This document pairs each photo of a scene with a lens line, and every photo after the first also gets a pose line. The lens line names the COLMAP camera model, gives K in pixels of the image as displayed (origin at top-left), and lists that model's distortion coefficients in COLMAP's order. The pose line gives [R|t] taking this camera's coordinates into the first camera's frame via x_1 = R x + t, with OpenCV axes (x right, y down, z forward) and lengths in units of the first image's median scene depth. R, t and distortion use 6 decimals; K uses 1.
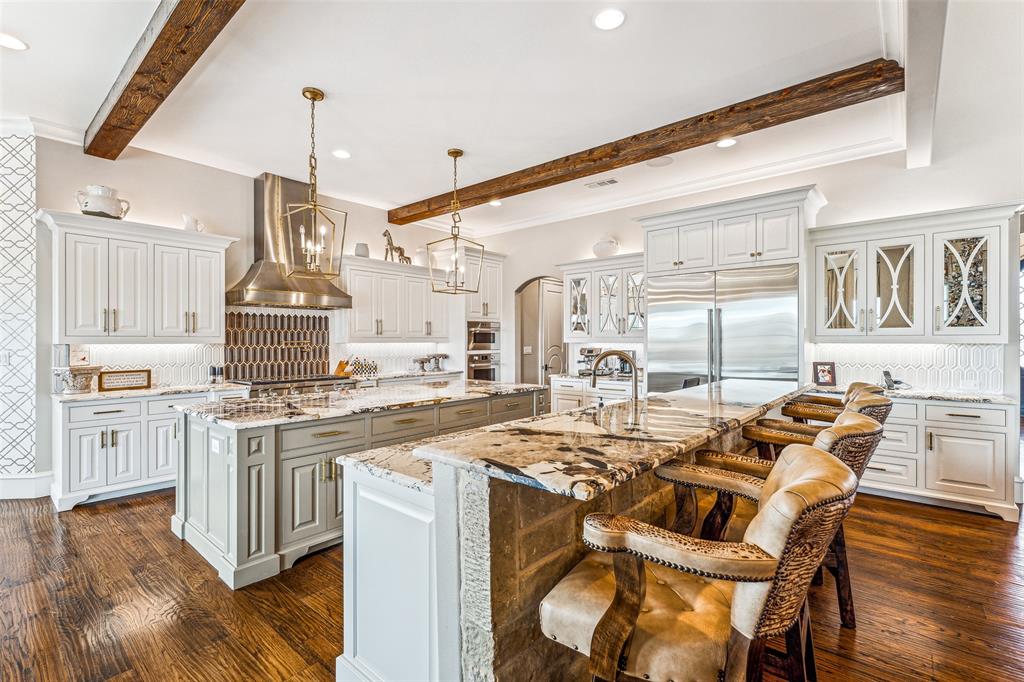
lens RADIAL K [[464.3, 0, 512.0], [0, 464.3, 341.0], [0, 0, 1]] dist [0.015861, -0.000018]
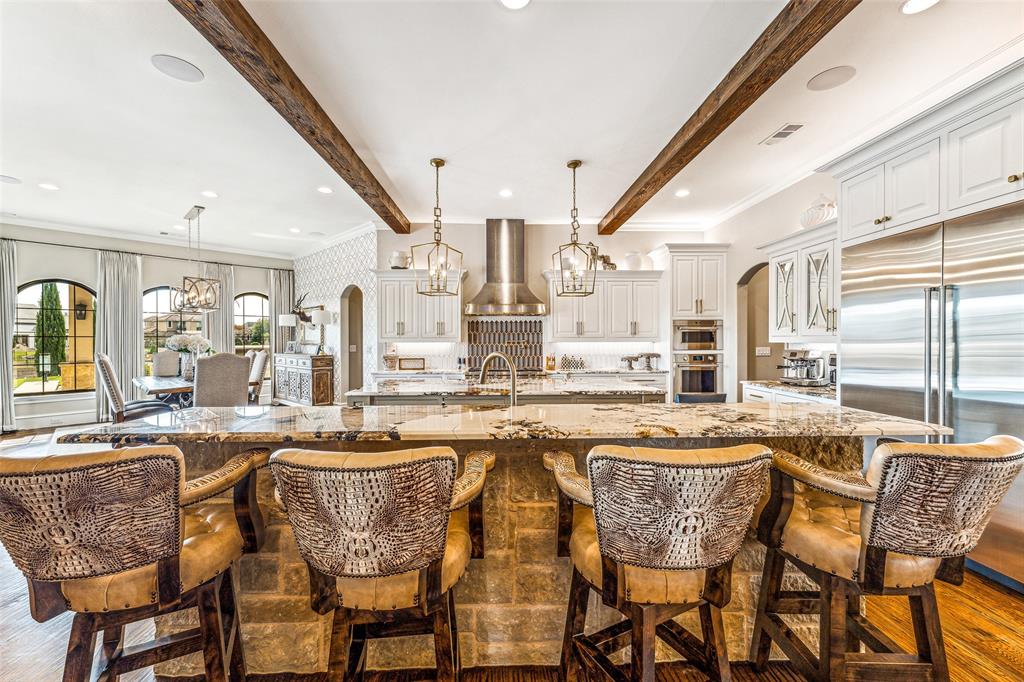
lens RADIAL K [[411.4, 0, 512.0], [0, 411.4, 341.0], [0, 0, 1]] dist [0.001149, 0.000007]
pose [[0.673607, 0.001213, -0.739089, 0.370617], [0.000670, 0.999997, 0.002252, -0.001096], [0.739090, -0.002012, 0.673604, 0.201624]]
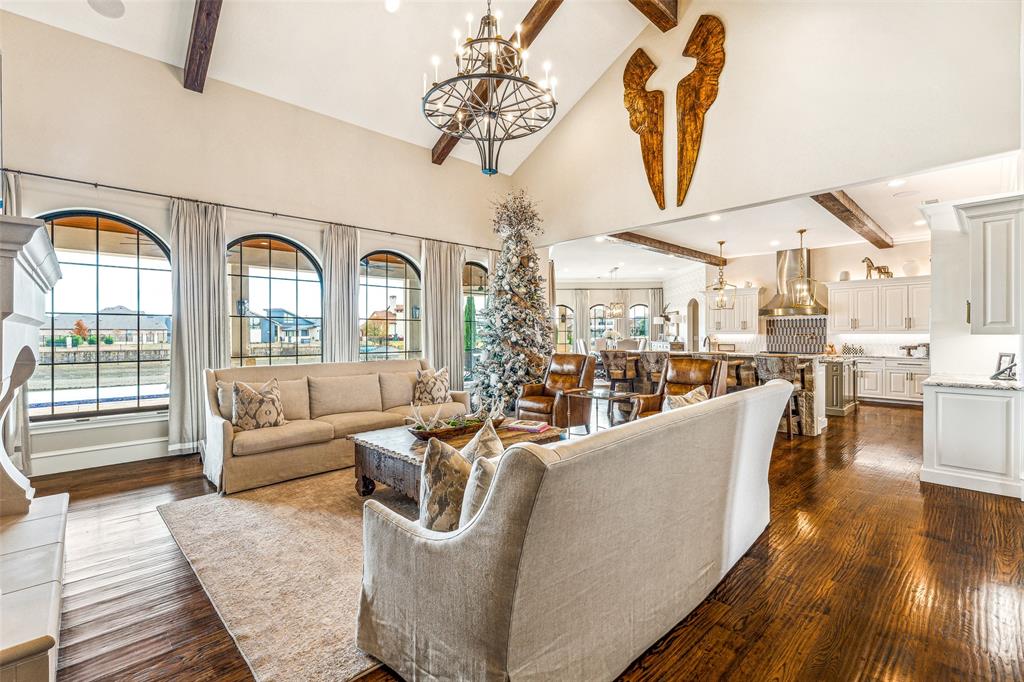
lens RADIAL K [[449.3, 0, 510.6], [0, 449.3, 332.8], [0, 0, 1]] dist [0.001875, 0.000169]
pose [[-0.105919, -0.000645, -0.994375, 1.376799], [0.002859, 0.999995, -0.000954, -0.001517], [0.994371, -0.002944, -0.105917, 0.030666]]
